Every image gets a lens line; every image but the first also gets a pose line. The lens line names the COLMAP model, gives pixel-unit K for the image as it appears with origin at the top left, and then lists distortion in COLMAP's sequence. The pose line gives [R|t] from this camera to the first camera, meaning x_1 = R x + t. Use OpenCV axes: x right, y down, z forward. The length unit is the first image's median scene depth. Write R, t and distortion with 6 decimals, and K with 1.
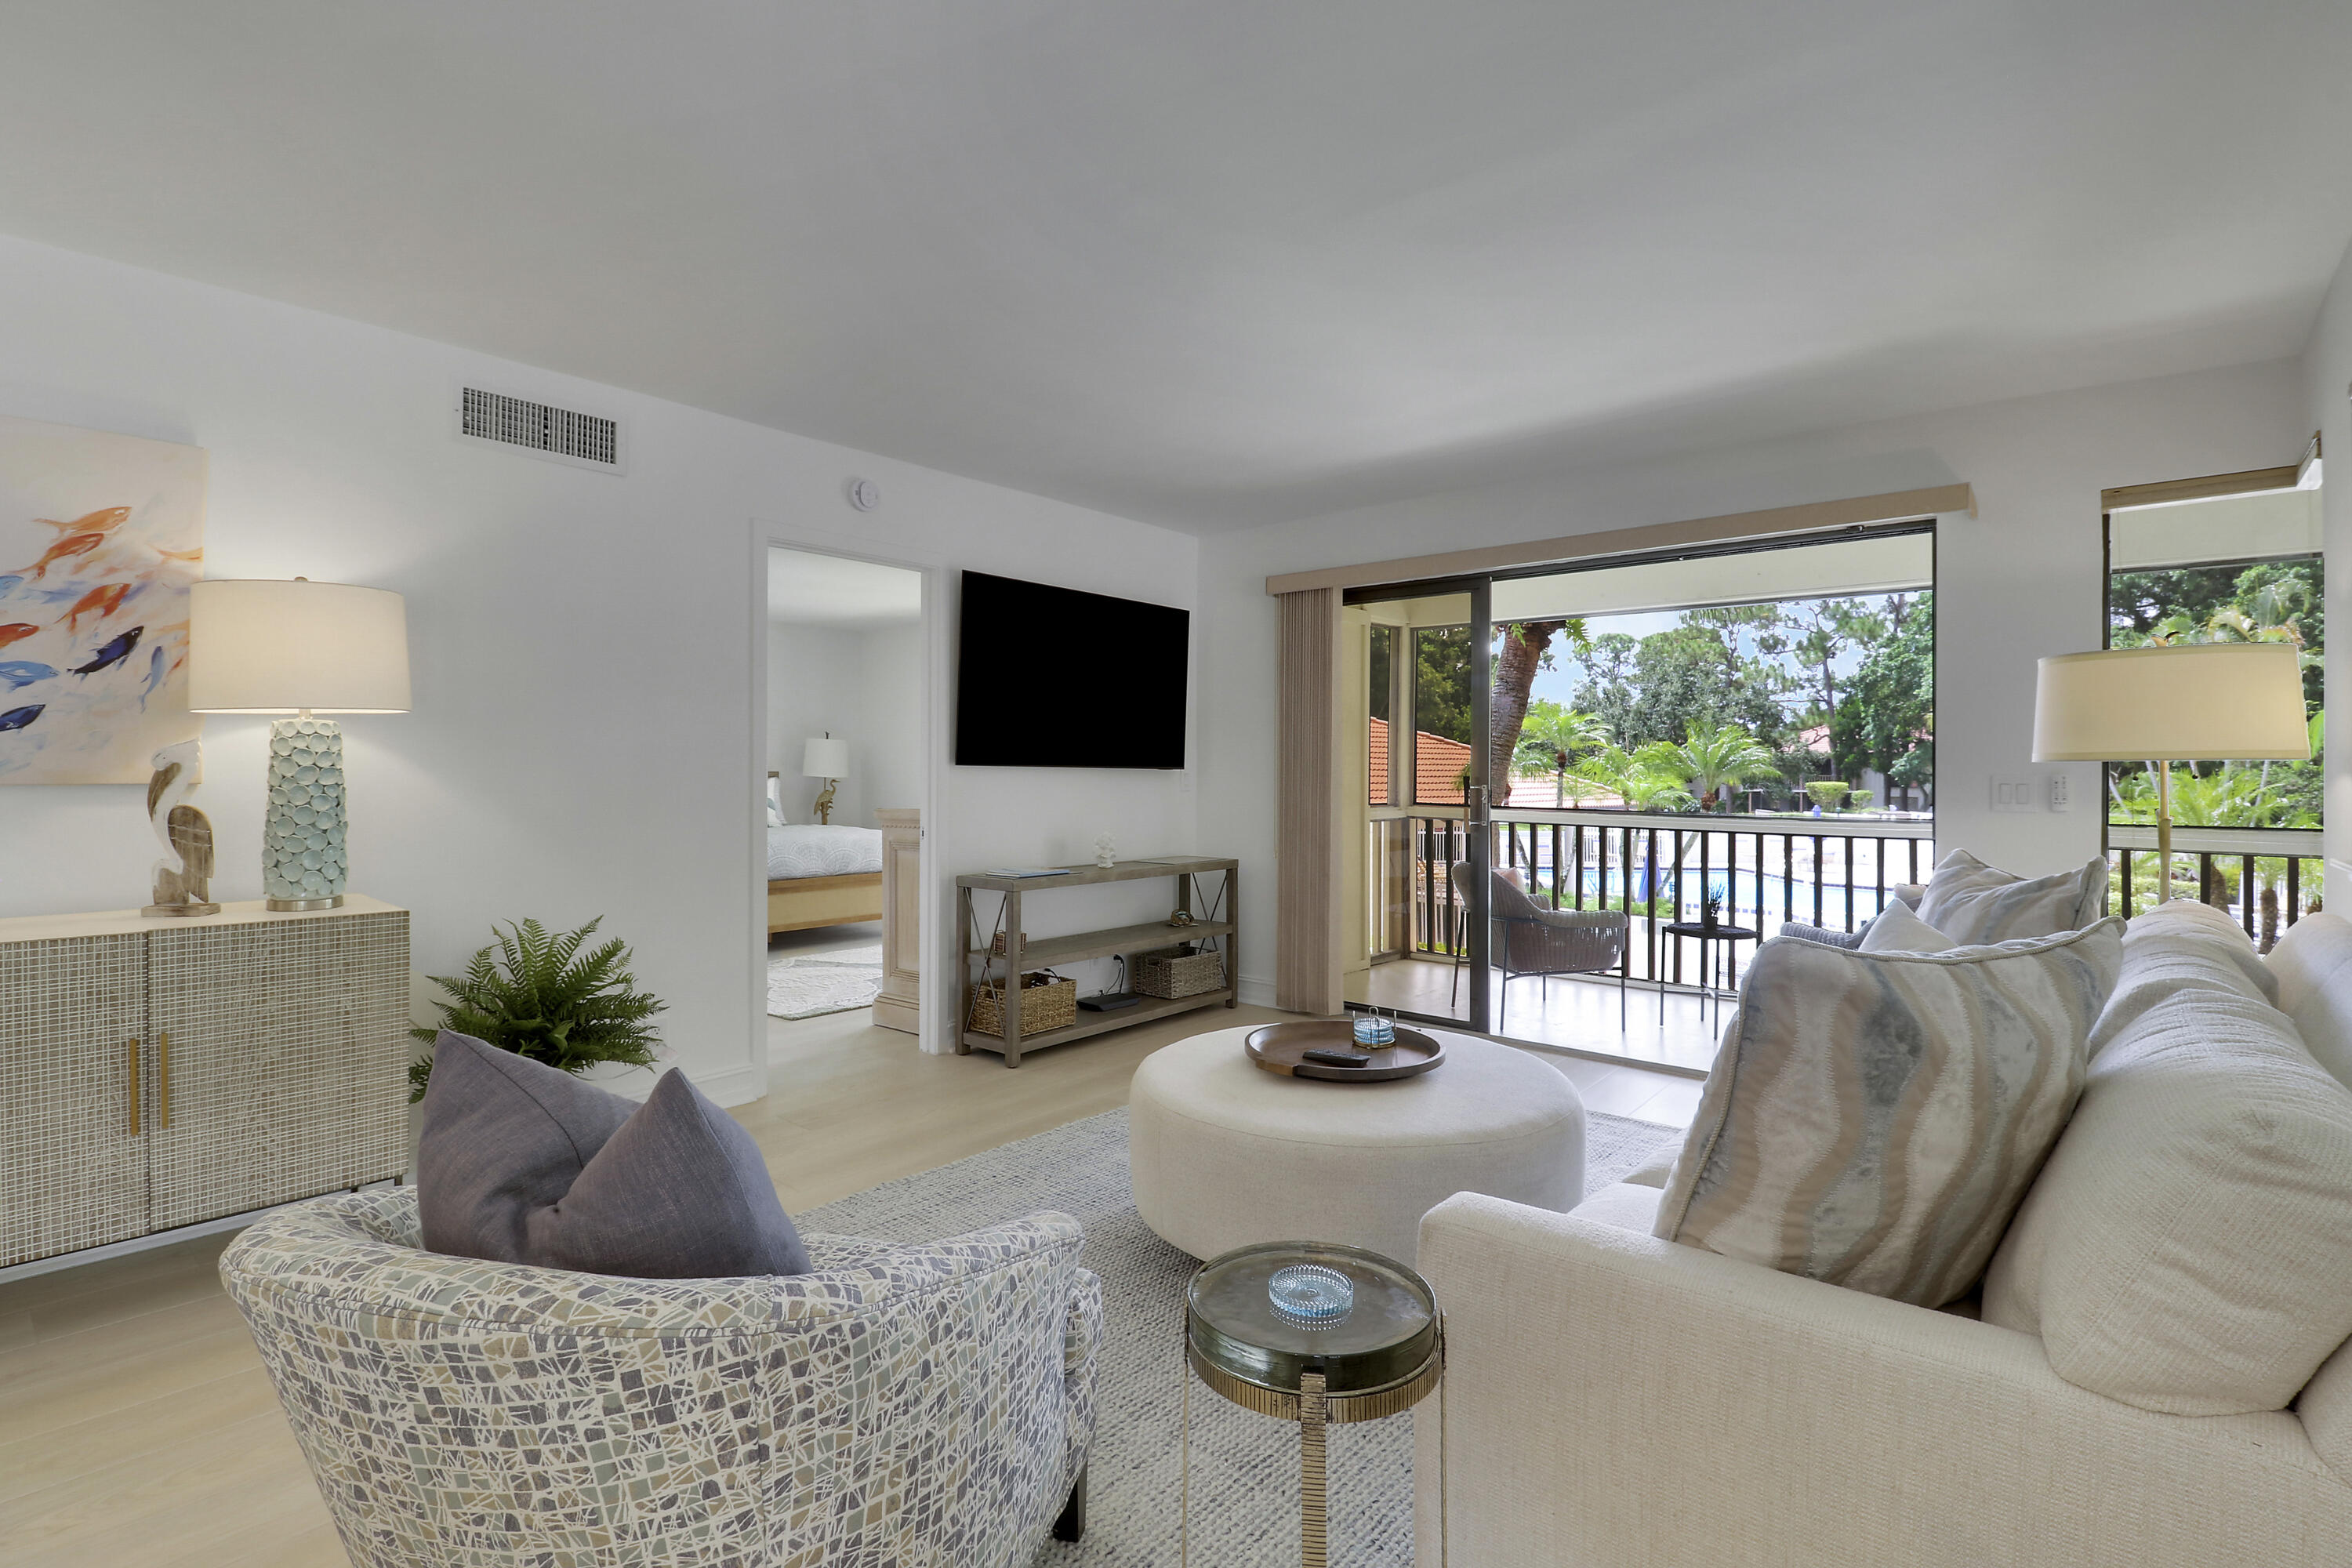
lens RADIAL K [[1113.4, 0, 1176.0], [0, 1113.4, 784.0], [0, 0, 1]] dist [0.000057, -0.000981]
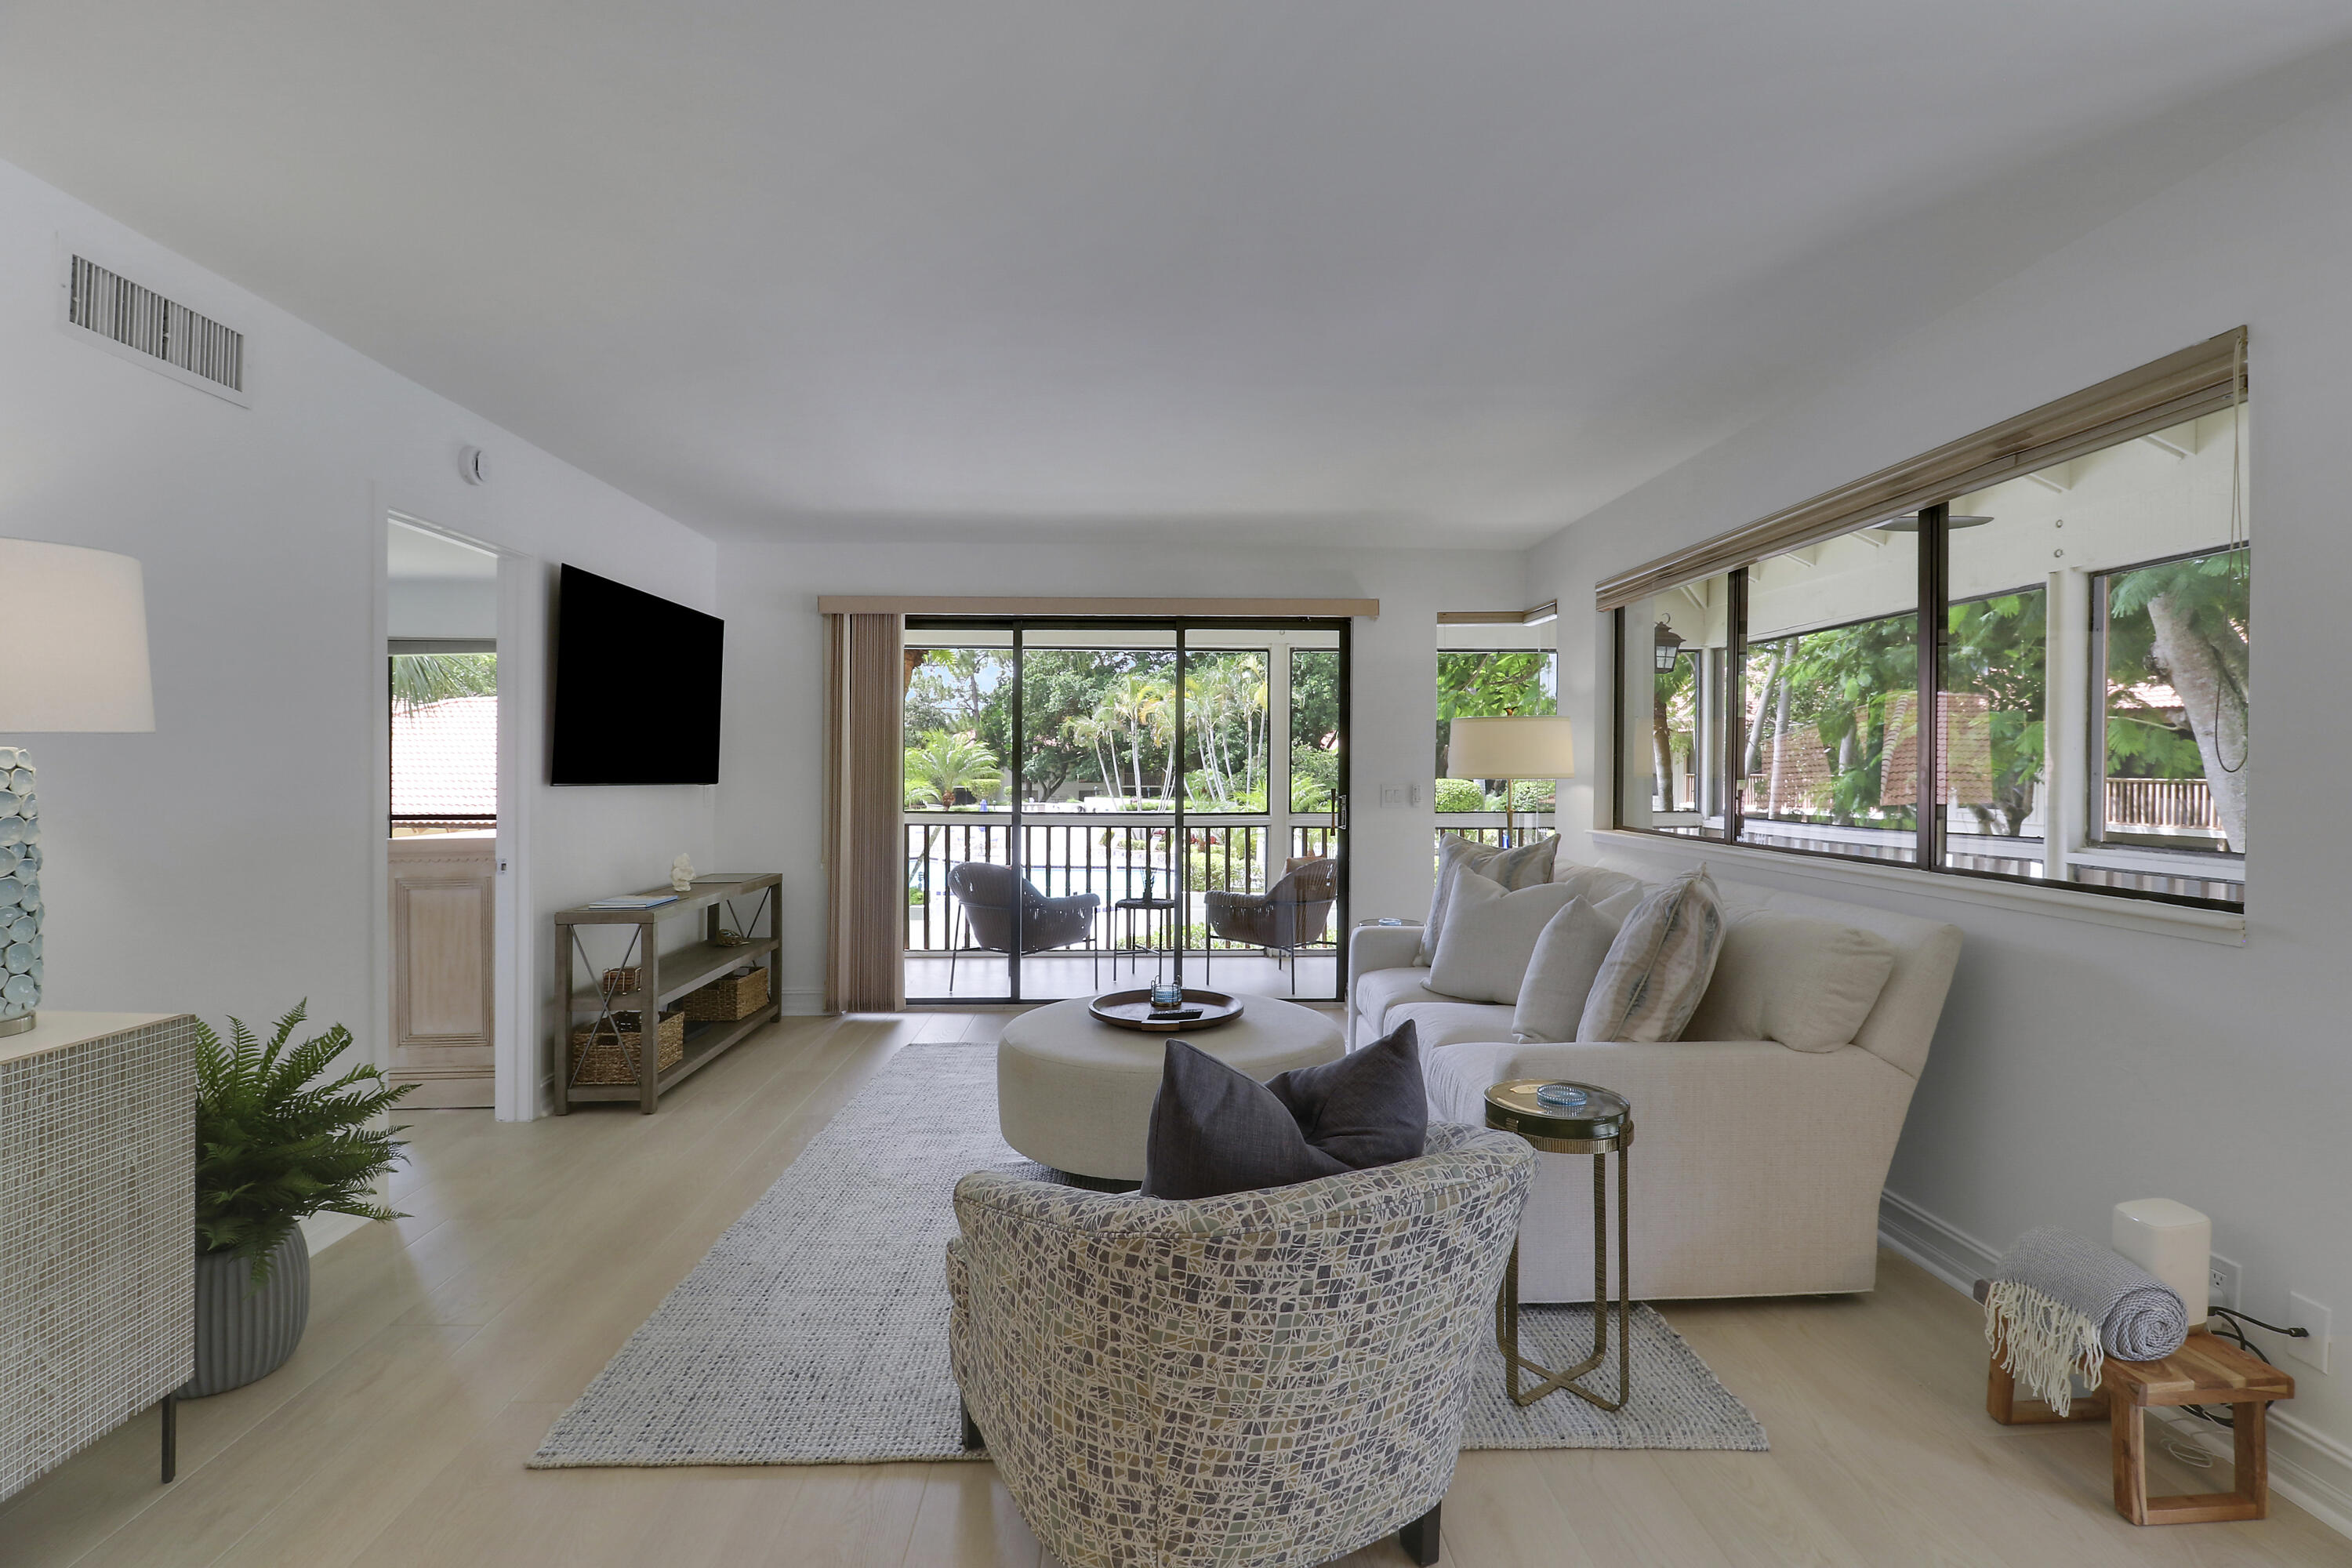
lens RADIAL K [[1112.0, 0, 1158.0], [0, 1112.0, 789.6], [0, 0, 1]] dist [0.015847, -0.000624]
pose [[0.746143, -0.018835, 0.665519, -0.425198], [0.014096, 0.999823, 0.012493, -0.018432], [-0.665636, 0.000060, 0.746276, 0.026435]]
